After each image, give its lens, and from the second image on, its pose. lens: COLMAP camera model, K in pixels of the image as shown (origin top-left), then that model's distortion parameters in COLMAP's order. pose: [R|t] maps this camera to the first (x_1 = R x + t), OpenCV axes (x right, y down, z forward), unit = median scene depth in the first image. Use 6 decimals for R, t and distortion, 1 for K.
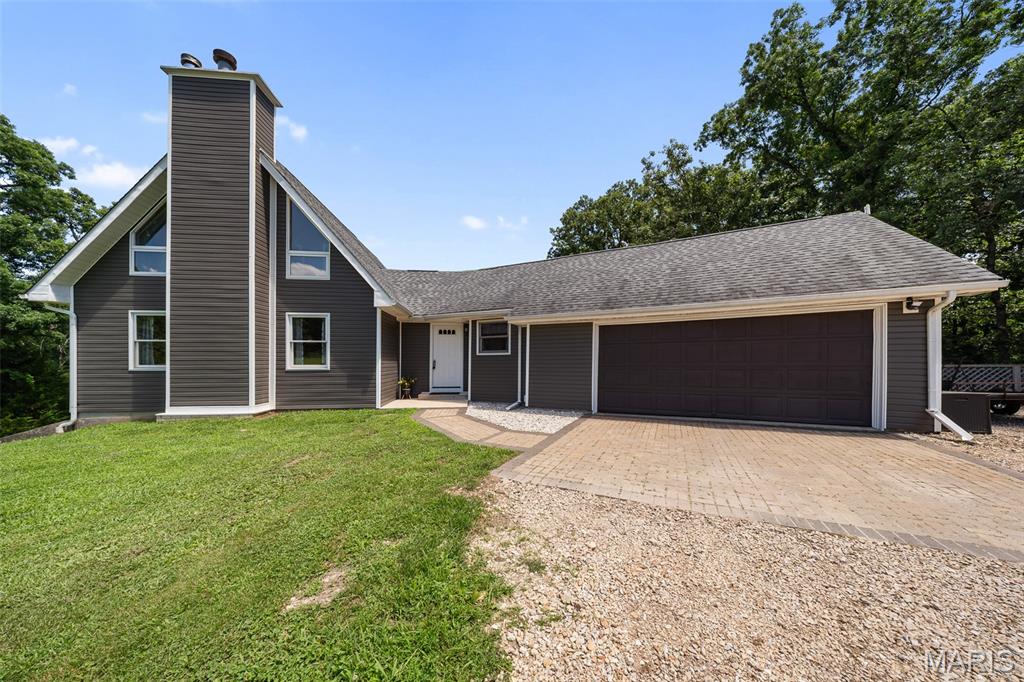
lens RADIAL K [[327.2, 0, 514.0], [0, 327.2, 364.6], [0, 0, 1]] dist [-0.000466, -0.000075]
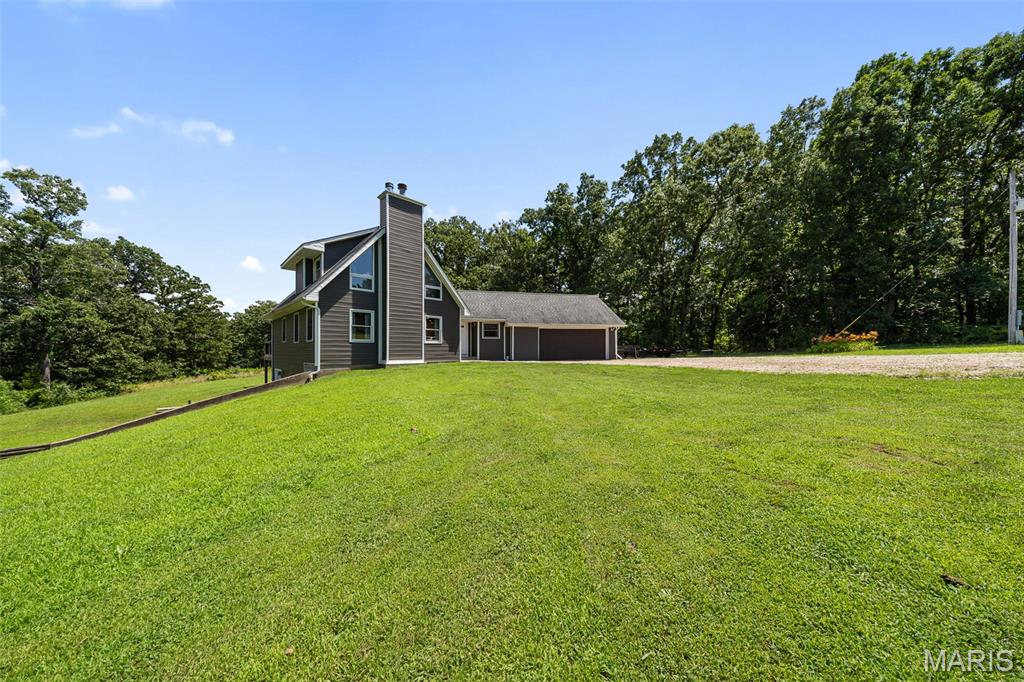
lens RADIAL K [[313.4, 0, 510.2], [0, 313.4, 355.4], [0, 0, 1]] dist [-0.000605, -0.000129]
pose [[0.783753, -0.008826, 0.621010, -1.482295], [0.001959, 0.999929, 0.011740, 0.069413], [-0.621070, -0.007985, 0.783714, -0.855155]]
